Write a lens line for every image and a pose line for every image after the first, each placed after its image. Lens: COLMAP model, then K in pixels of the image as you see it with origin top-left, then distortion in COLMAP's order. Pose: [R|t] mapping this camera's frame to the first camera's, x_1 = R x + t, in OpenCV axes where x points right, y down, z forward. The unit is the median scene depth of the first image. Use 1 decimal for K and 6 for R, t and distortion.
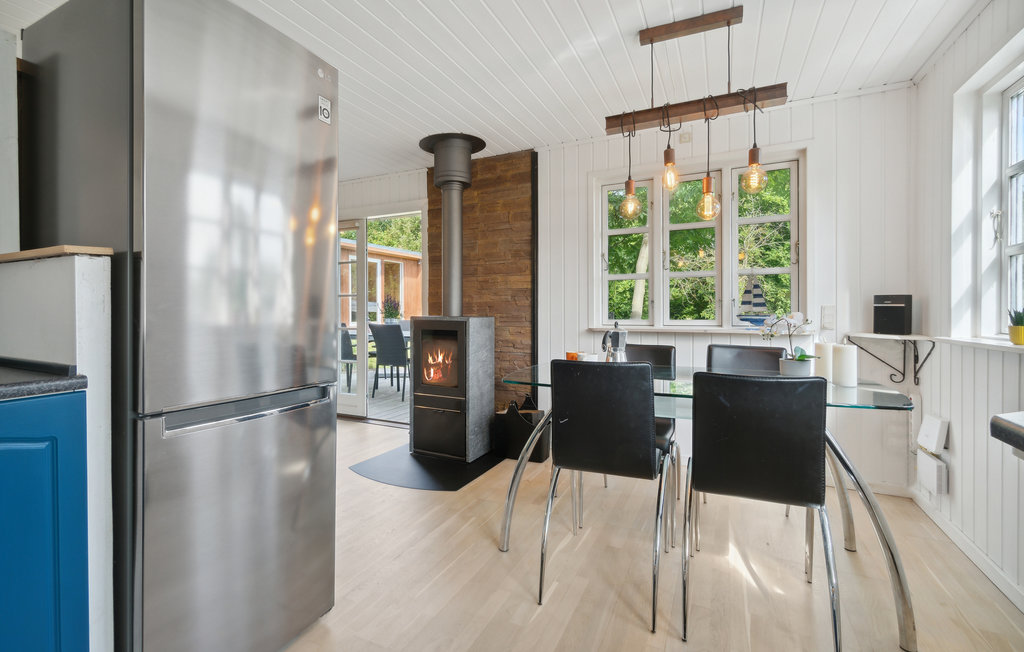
lens RADIAL K [[478.9, 0, 507.6], [0, 478.9, 301.4], [0, 0, 1]] dist [-0.002186, -0.000096]
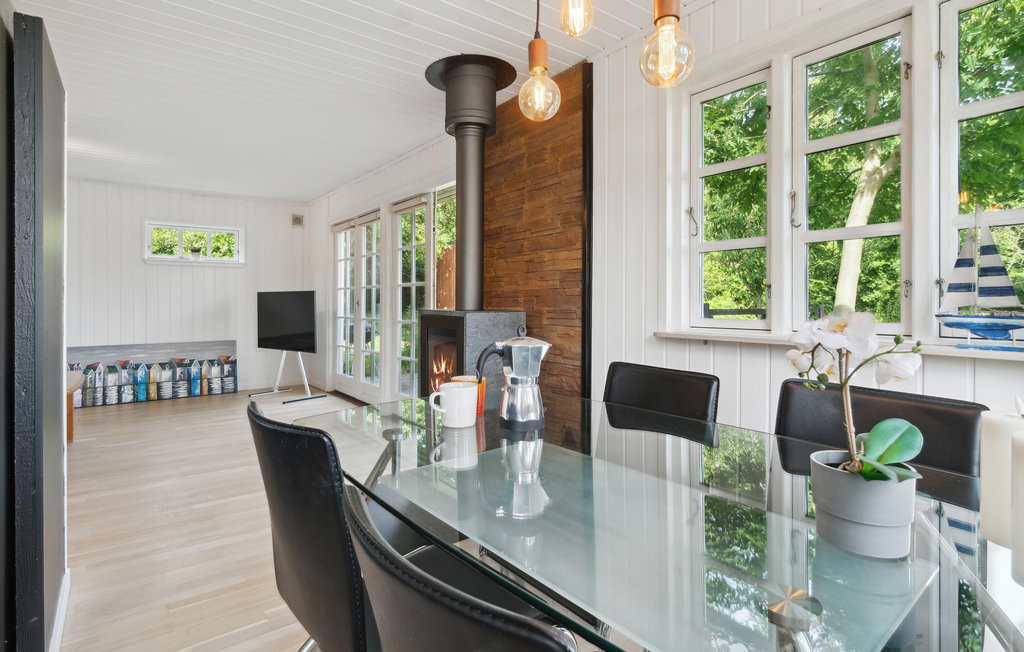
lens RADIAL K [[516.1, 0, 502.6], [0, 516.1, 293.8], [0, 0, 1]] dist [-0.004005, -0.000217]
pose [[0.887089, -0.002998, -0.461588, 0.282120], [0.005247, 0.999980, 0.003589, 0.004197], [0.461568, -0.005606, 0.887087, 0.311072]]
